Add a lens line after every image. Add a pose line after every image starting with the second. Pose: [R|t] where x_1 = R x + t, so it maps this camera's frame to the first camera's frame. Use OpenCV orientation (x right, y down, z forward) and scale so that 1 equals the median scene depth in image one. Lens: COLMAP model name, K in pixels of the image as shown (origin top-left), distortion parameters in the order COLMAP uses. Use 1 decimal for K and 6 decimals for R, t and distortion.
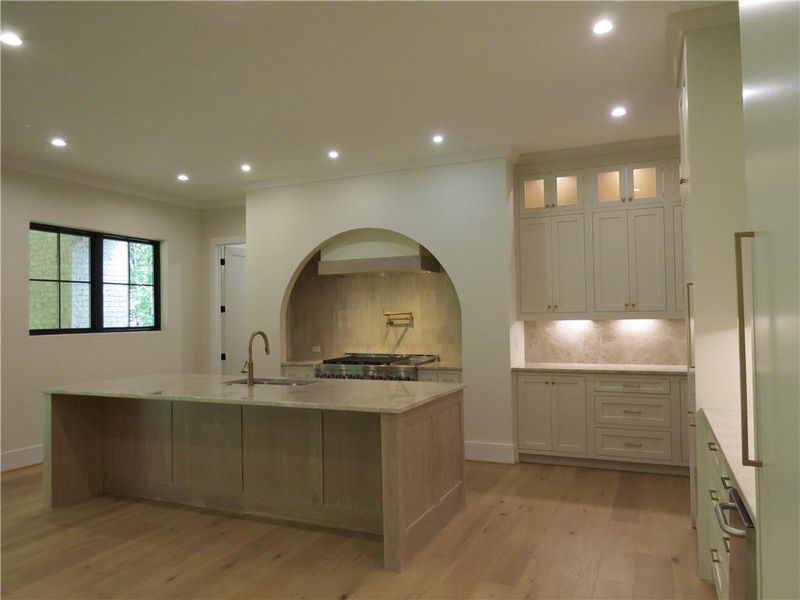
lens RADIAL K [[573.3, 0, 400.0], [0, 573.3, 300.0], [0, 0, 1]] dist [-0.013759, -0.000232]
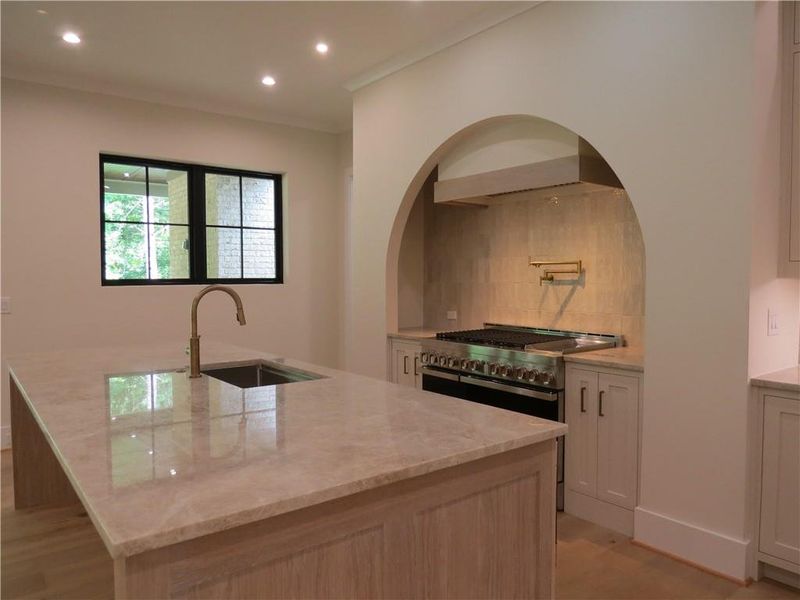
lens RADIAL K [[573.3, 0, 400.0], [0, 573.3, 300.0], [0, 0, 1]] dist [-0.013759, -0.000232]
pose [[0.875895, 0.032863, -0.481381, 0.140216], [0.003377, 0.997236, 0.074224, 0.017476], [0.482489, -0.066638, 0.873363, 0.393454]]
